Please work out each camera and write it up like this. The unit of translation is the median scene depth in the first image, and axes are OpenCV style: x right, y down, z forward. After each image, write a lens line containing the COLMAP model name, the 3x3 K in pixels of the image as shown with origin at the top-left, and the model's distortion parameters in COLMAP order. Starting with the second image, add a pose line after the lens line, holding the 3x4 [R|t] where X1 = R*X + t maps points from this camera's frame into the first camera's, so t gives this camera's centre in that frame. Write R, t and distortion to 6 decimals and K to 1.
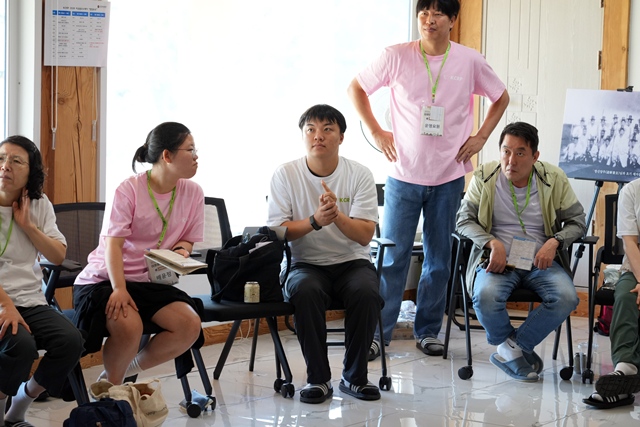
lens RADIAL K [[1928.7, 0, 323.5], [0, 1928.7, 212.5], [0, 0, 1]] dist [-0.005901, 0.000000]
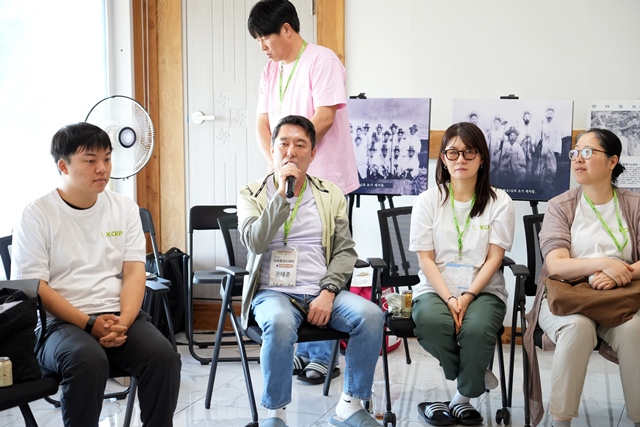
lens RADIAL K [[1267.8, 0, 325.5], [0, 1267.8, 207.0], [0, 0, 1]] dist [-0.028676, 0.000000]
pose [[0.948880, -0.055799, 0.310666, -0.056713], [0.053581, 0.998440, 0.015674, -0.020229], [-0.311056, 0.001774, 0.950390, 0.413688]]
